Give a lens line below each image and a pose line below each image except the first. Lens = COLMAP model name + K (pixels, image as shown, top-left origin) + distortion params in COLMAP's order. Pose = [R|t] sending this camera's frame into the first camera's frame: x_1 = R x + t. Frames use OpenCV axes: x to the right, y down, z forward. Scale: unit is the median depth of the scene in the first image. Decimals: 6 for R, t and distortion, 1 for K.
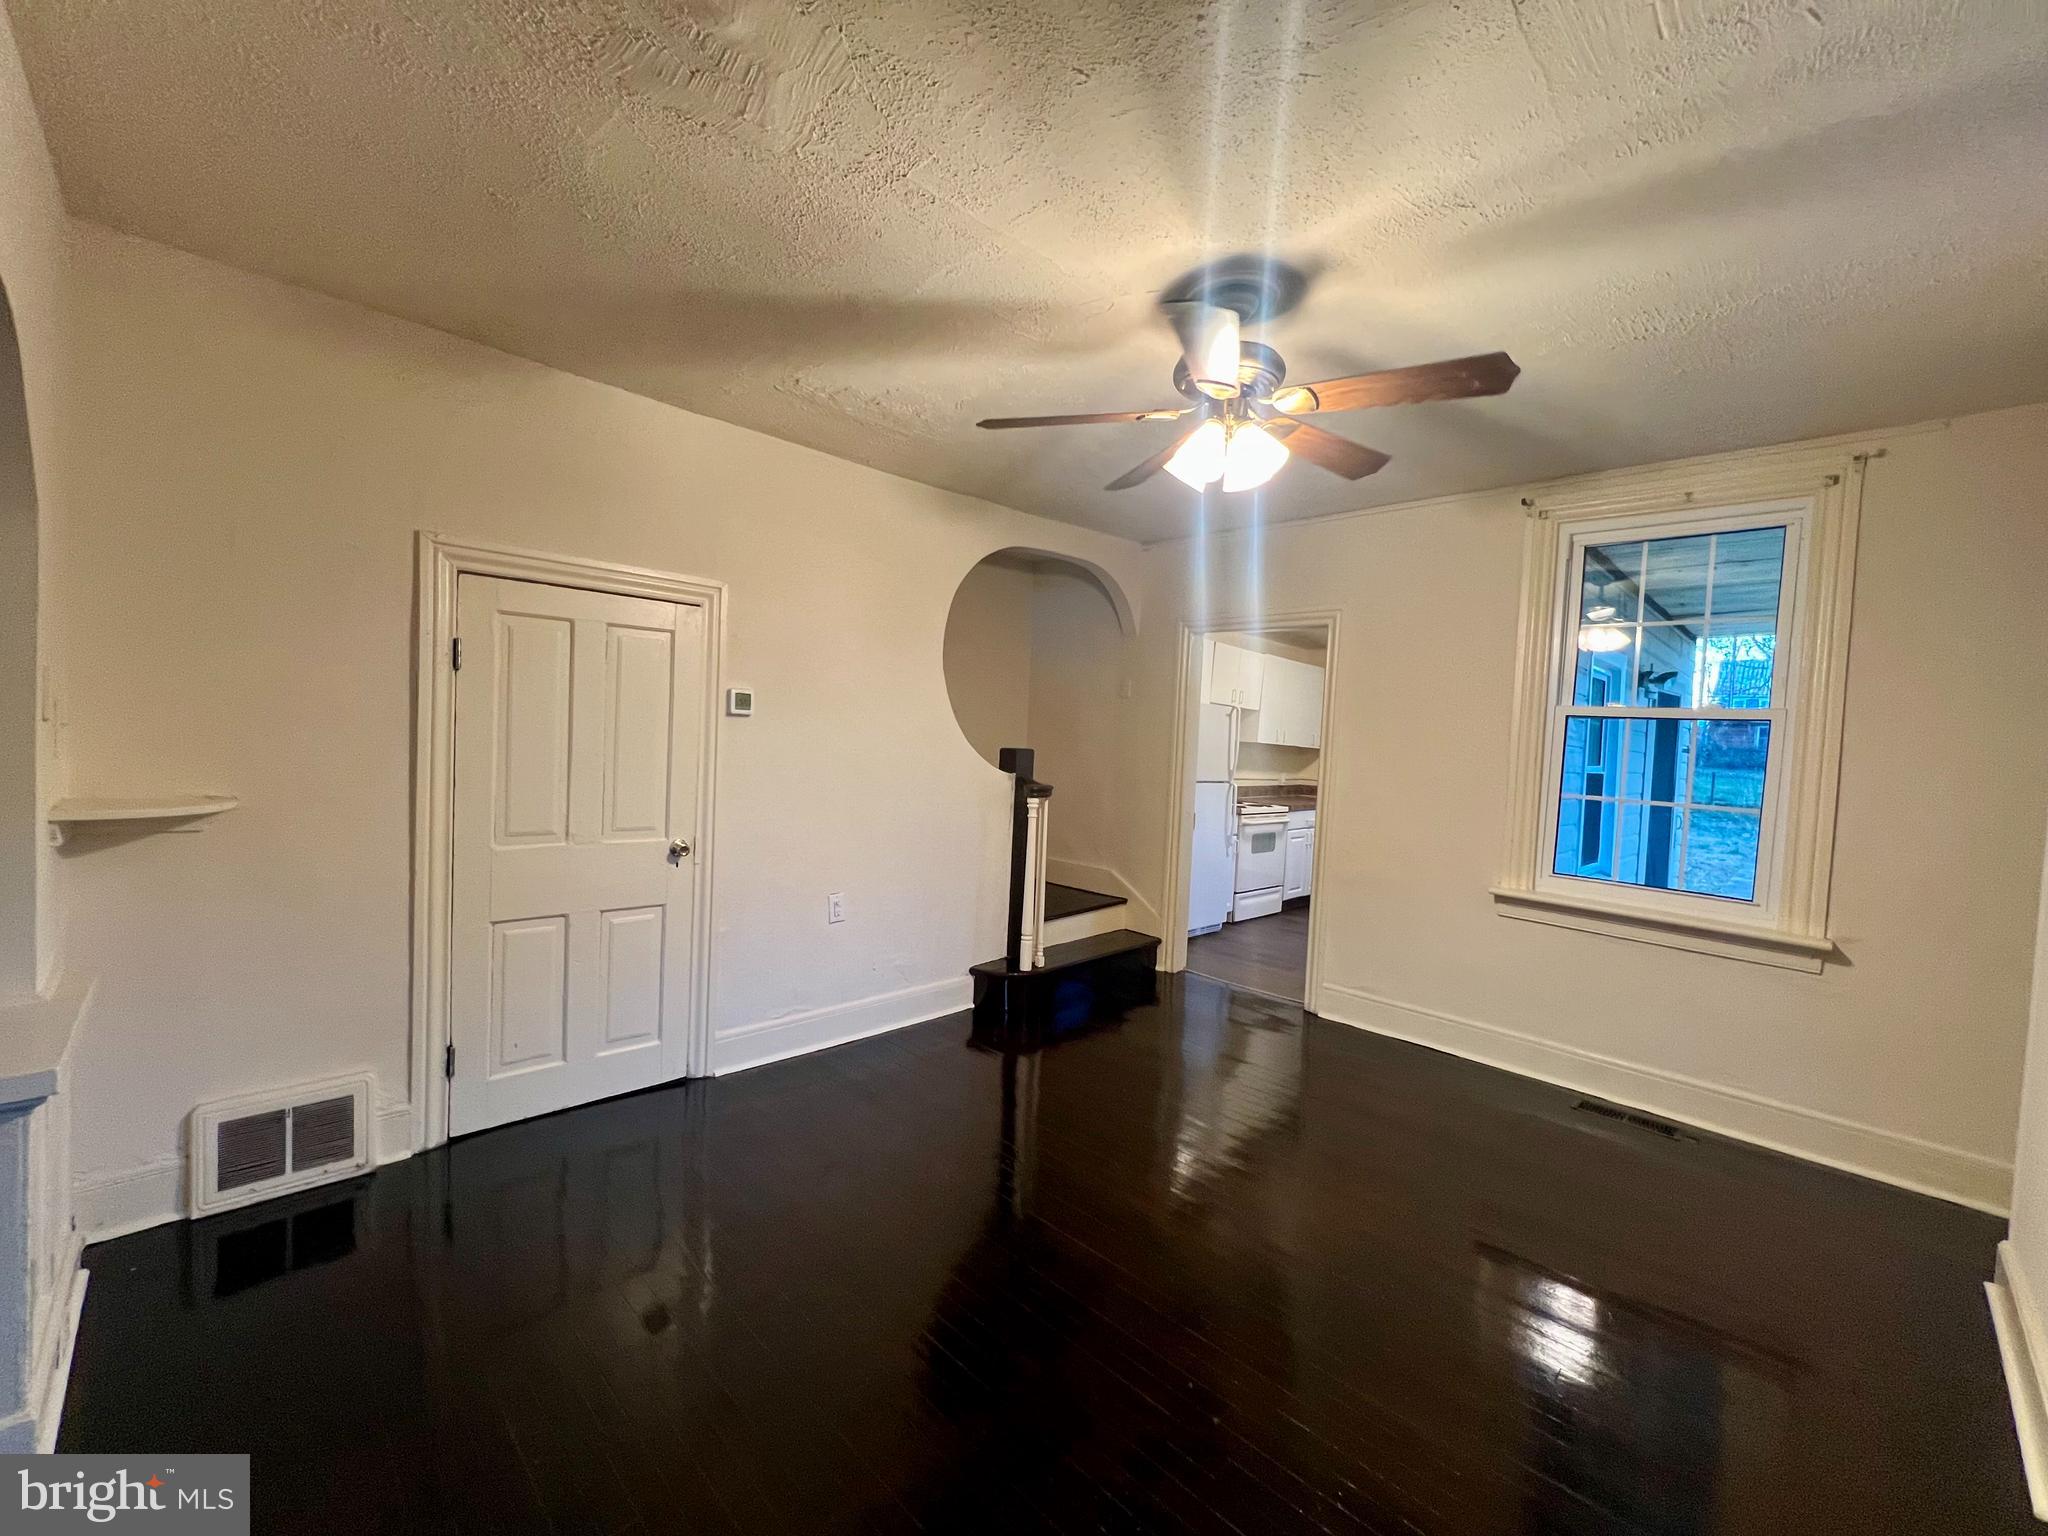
lens RADIAL K [[817.2, 0, 1016.8], [0, 817.2, 768.6], [0, 0, 1]] dist [-0.002685, -0.000103]
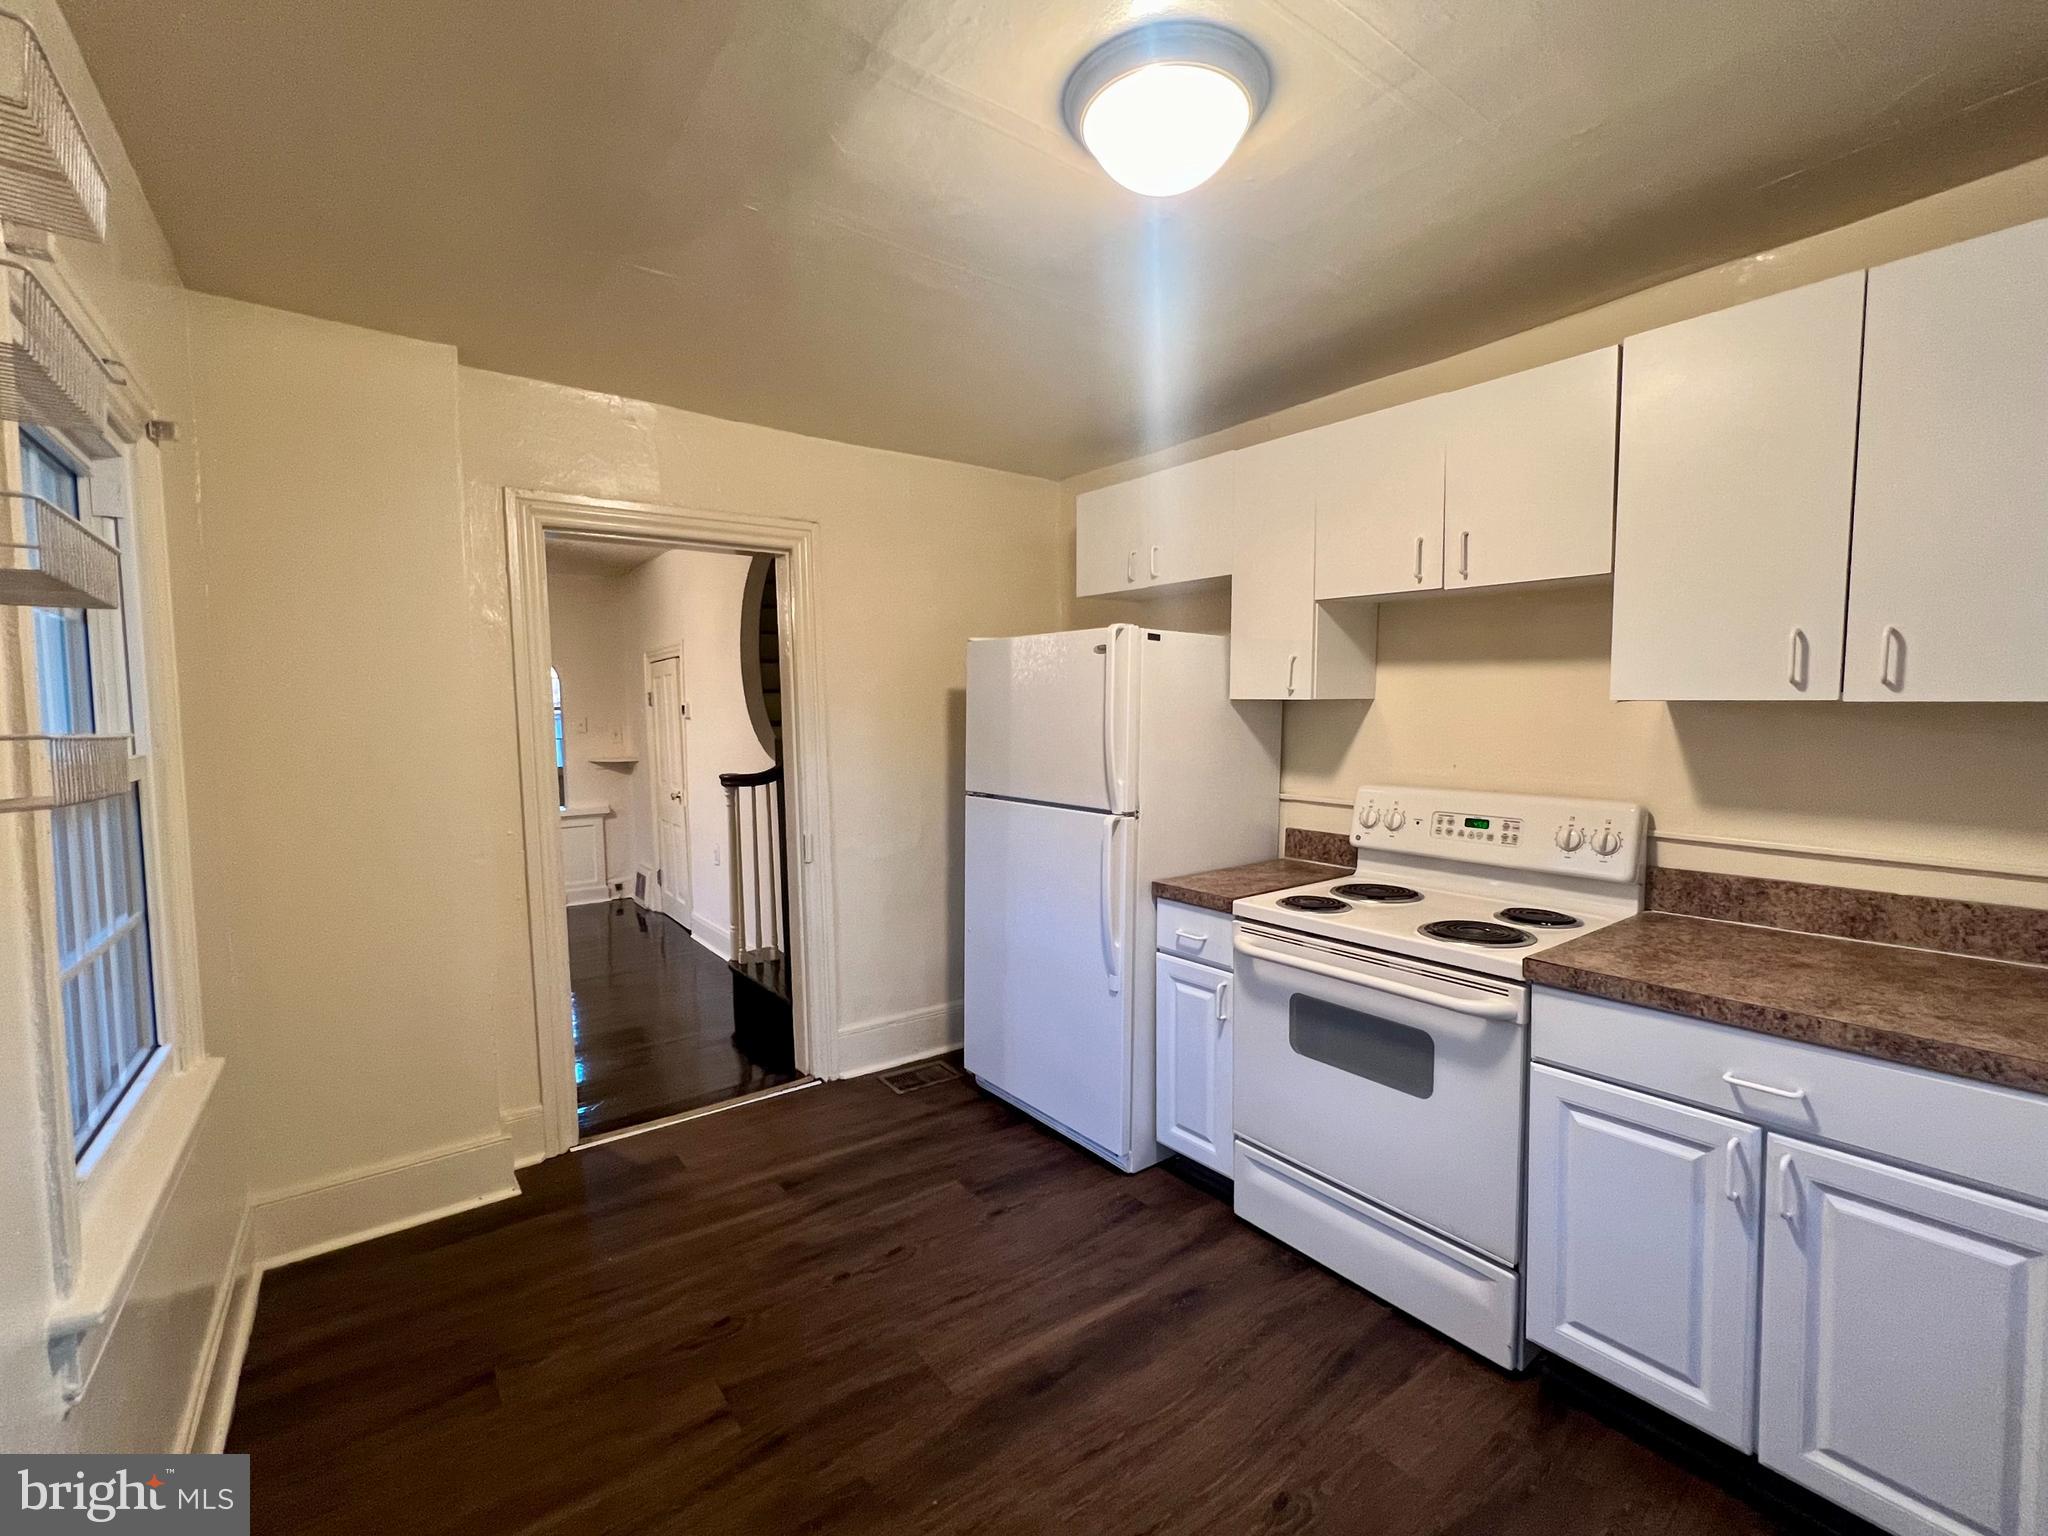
lens RADIAL K [[872.2, 0, 1019.0], [0, 872.2, 774.7], [0, 0, 1]] dist [-0.001035, 0.000025]
pose [[-0.131686, 0.029714, -0.990846, 0.968434], [-0.026406, 0.999091, 0.033470, -0.021783], [0.990940, 0.030572, -0.130782, 1.414151]]
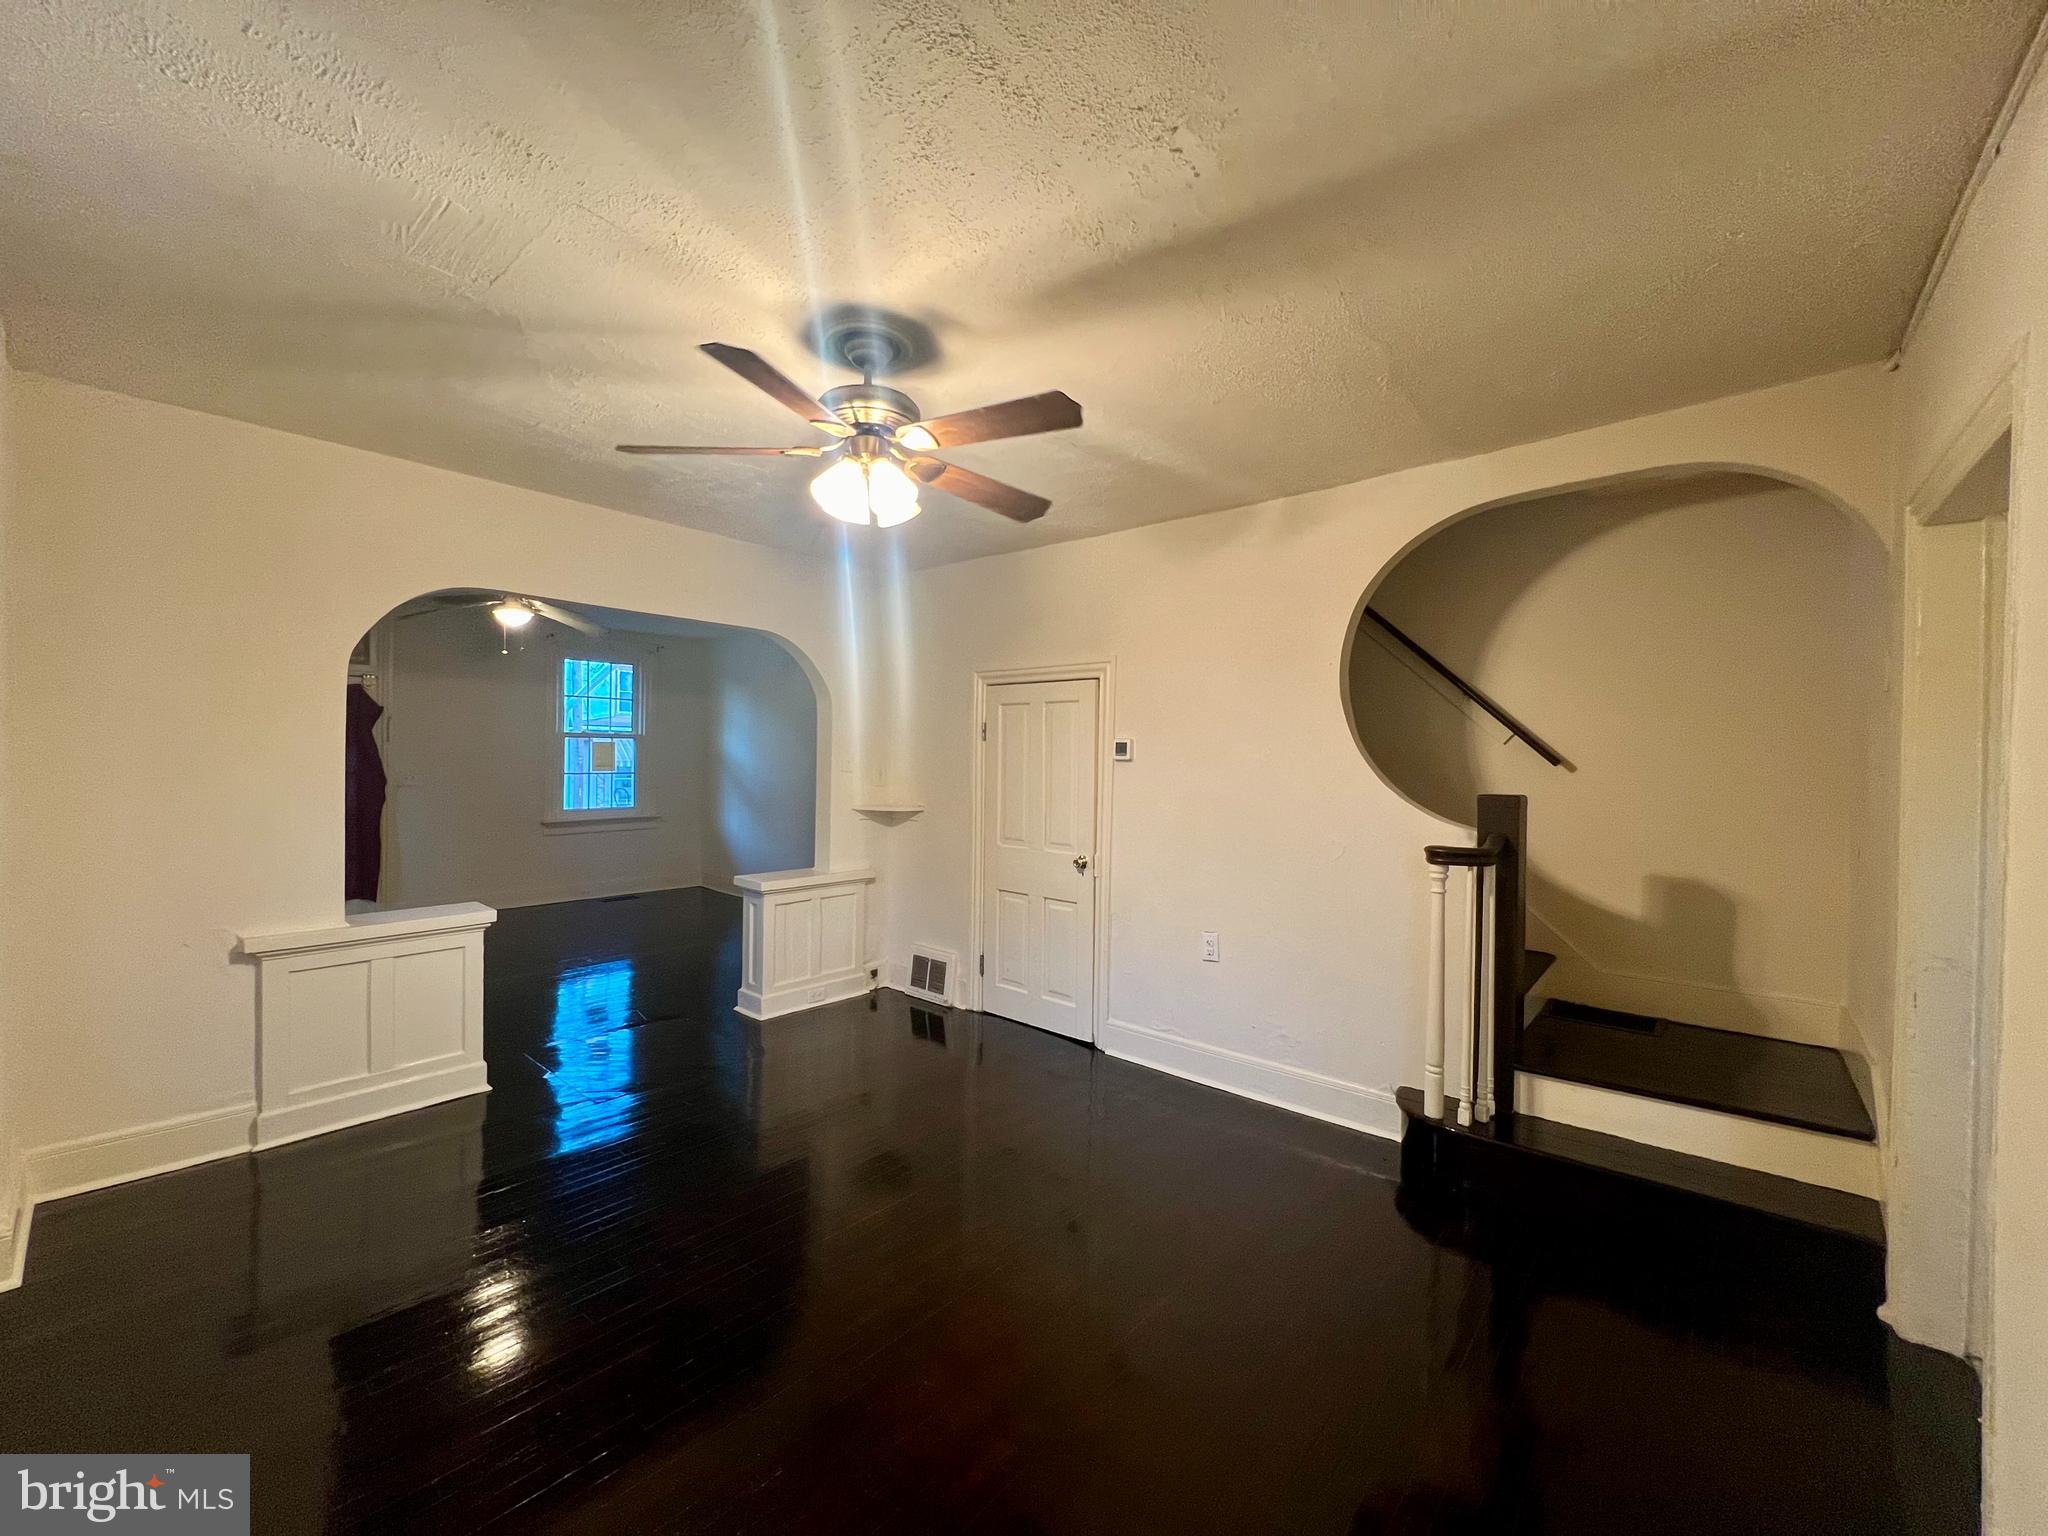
lens RADIAL K [[816.7, 0, 1017.6], [0, 816.7, 766.1], [0, 0, 1]] dist [0.002180, 0.000649]
pose [[0.082530, -0.028208, -0.996189, 0.646844], [-0.051235, 0.998157, -0.032509, -0.006565], [0.995271, 0.053723, 0.080933, 0.559204]]
